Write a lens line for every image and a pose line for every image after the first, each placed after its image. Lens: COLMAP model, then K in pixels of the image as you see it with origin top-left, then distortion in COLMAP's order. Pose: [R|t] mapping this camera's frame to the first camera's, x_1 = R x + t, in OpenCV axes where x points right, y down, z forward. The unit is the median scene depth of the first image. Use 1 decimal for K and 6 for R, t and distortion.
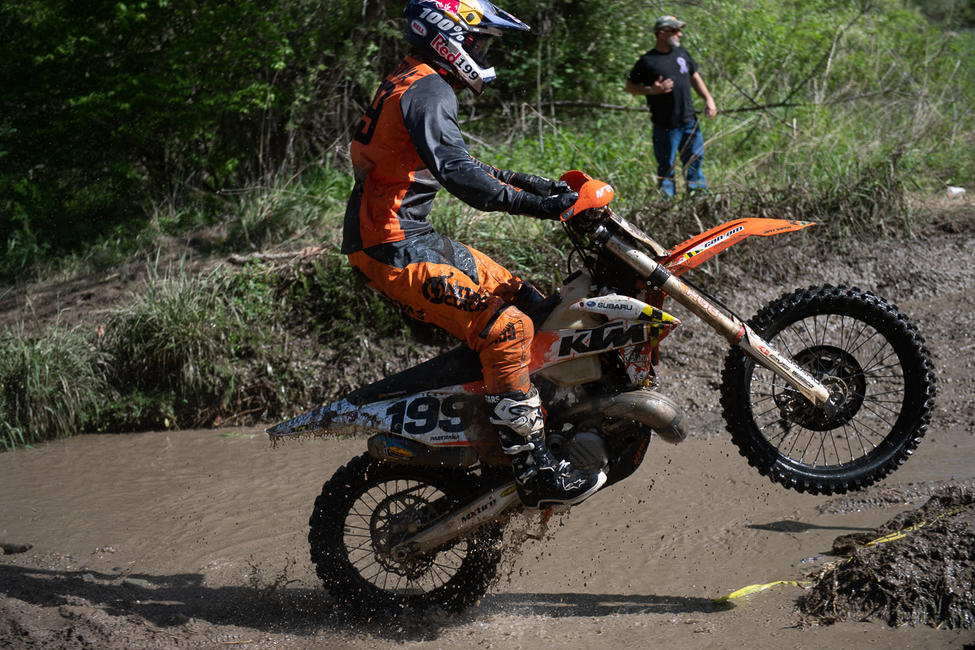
lens RADIAL K [[1579.8, 0, 487.5], [0, 1579.8, 325.0], [0, 0, 1]] dist [0.143826, 0.043624]
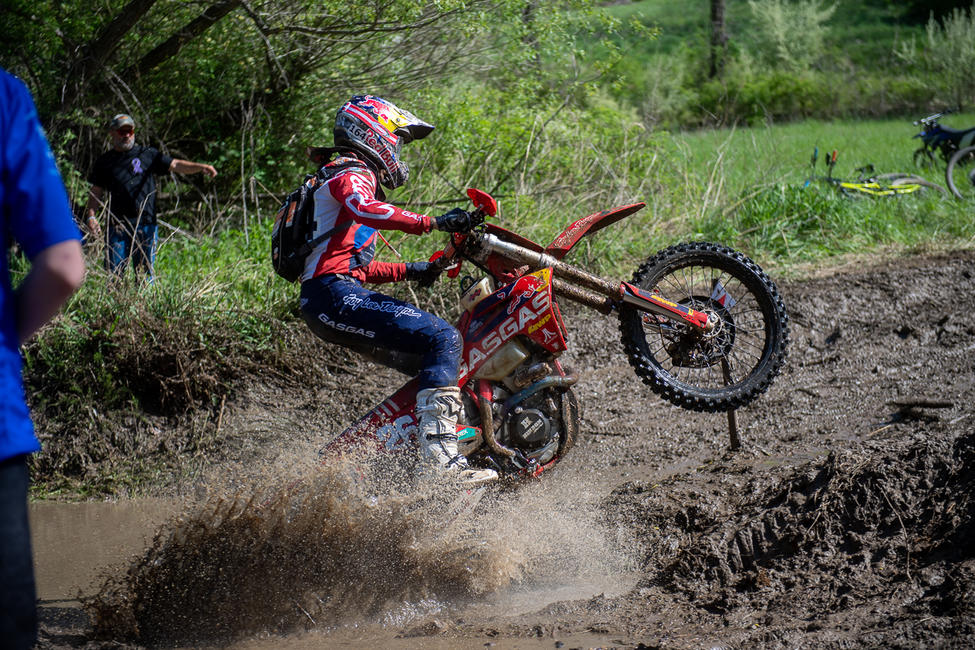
lens RADIAL K [[1871.8, 0, 488.0], [0, 1871.8, 312.7], [0, 0, 1]] dist [0.162554, -0.552086]
pose [[0.984200, -0.013842, 0.176516, -0.024511], [0.029056, 0.996050, -0.083903, 0.033820], [-0.174657, 0.087706, 0.980715, -0.148716]]
